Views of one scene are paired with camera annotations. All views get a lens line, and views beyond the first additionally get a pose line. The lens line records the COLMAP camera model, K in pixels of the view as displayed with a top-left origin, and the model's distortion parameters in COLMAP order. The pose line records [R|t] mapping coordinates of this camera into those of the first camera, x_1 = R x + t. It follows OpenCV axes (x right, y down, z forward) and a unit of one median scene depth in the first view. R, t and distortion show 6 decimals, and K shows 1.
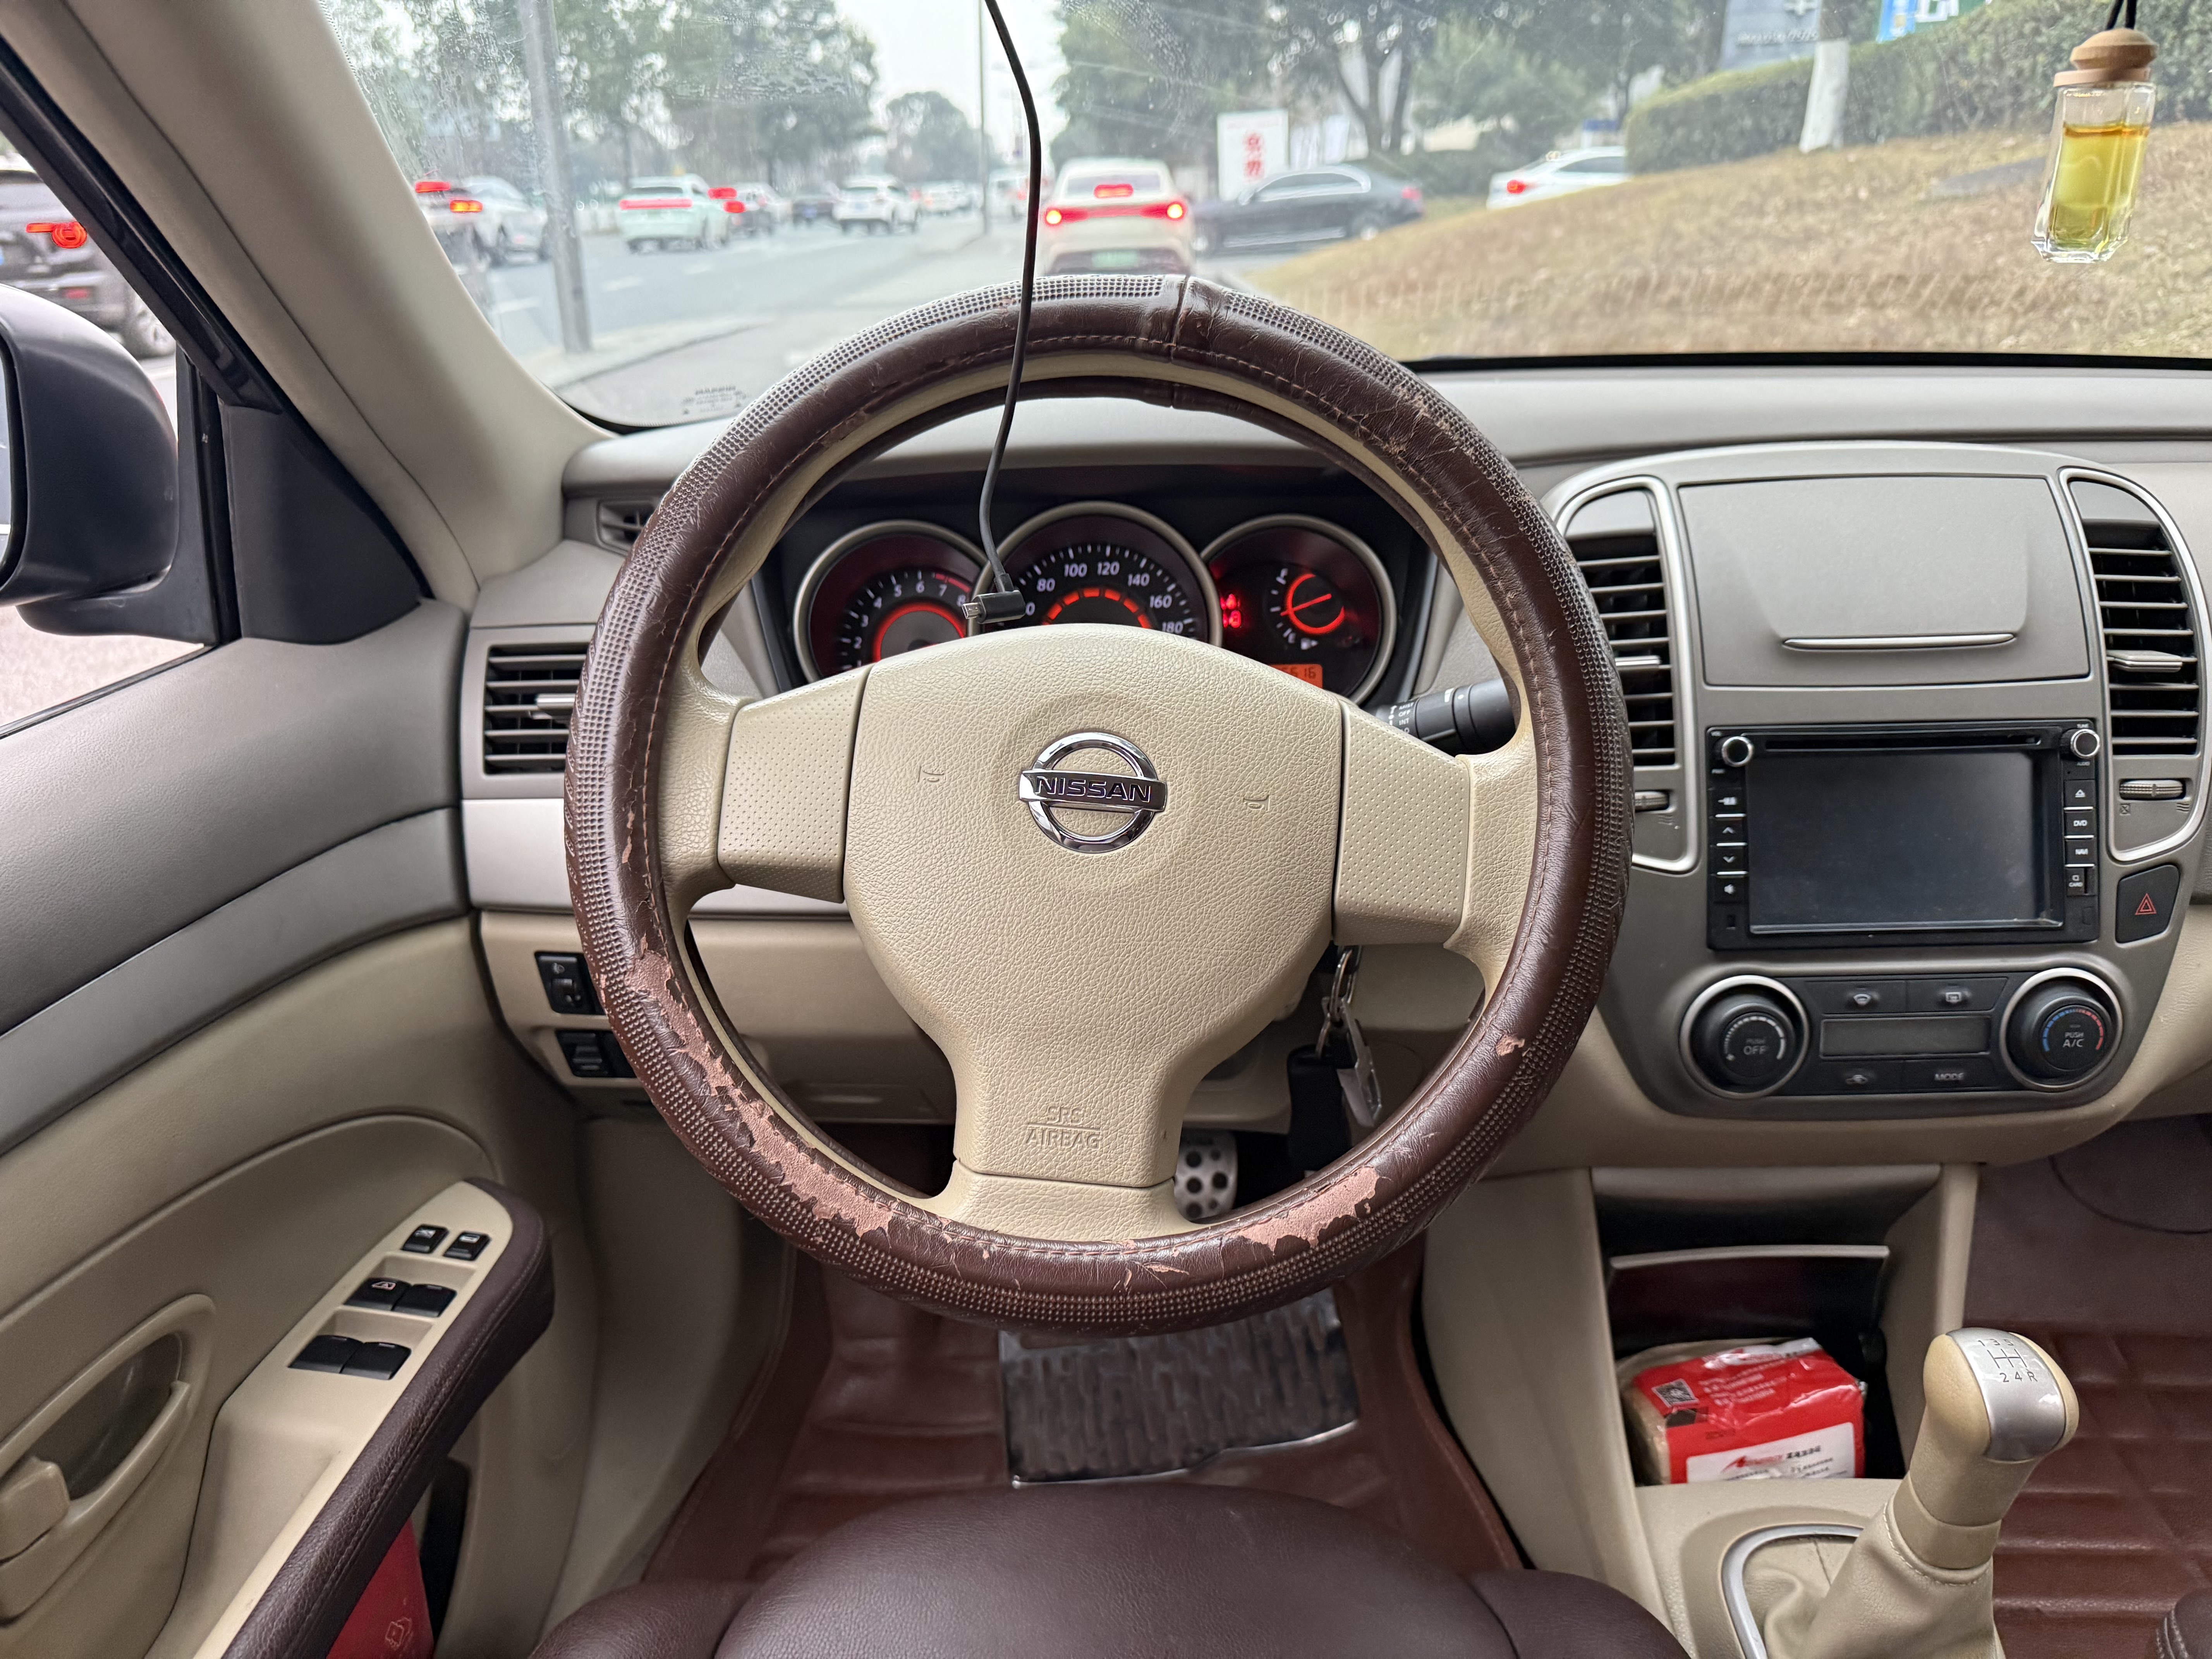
lens RADIAL K [[1570.0, 0, 1119.8], [0, 1570.0, 827.5], [0, 0, 1]] dist [0.007097, -0.018576]
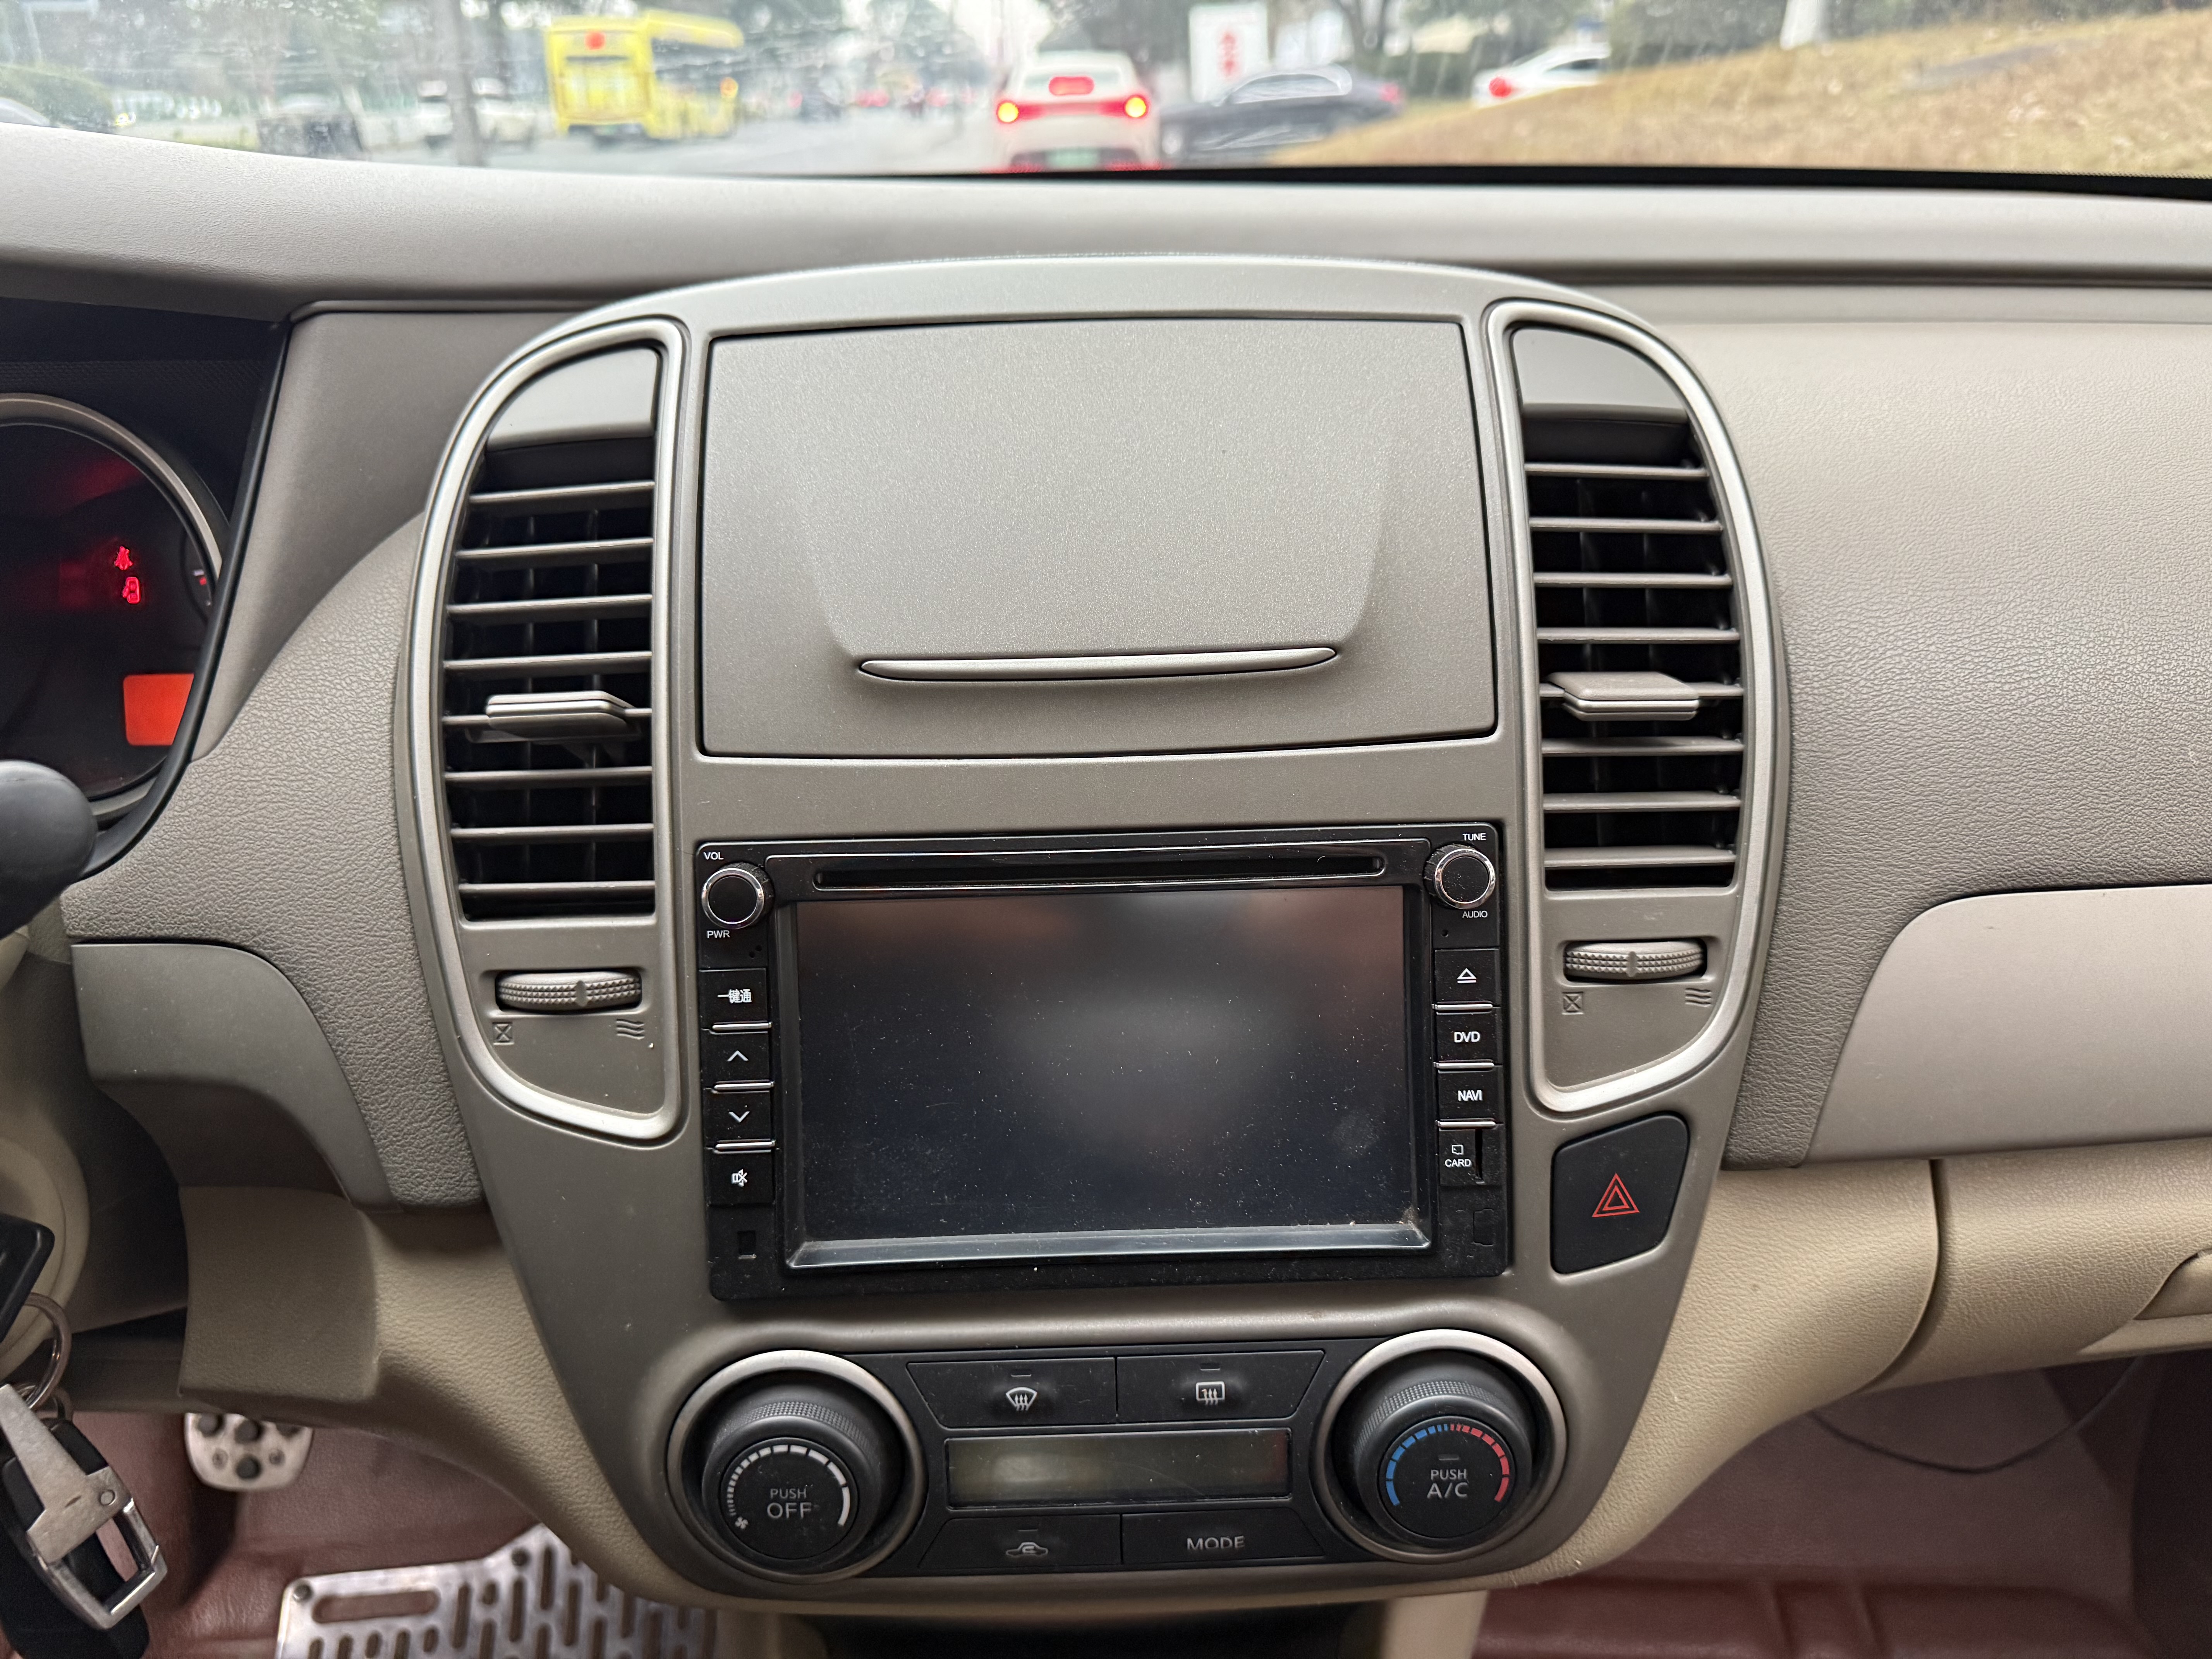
lens RADIAL K [[1570.0, 0, 1153.2], [0, 1570.0, 813.4], [0, 0, 1]] dist [0.007097, -0.018576]
pose [[0.999819, -0.003473, 0.018730, 0.477483], [0.002683, 0.999113, 0.042035, -0.087312], [-0.018859, -0.041977, 0.998941, 0.492866]]
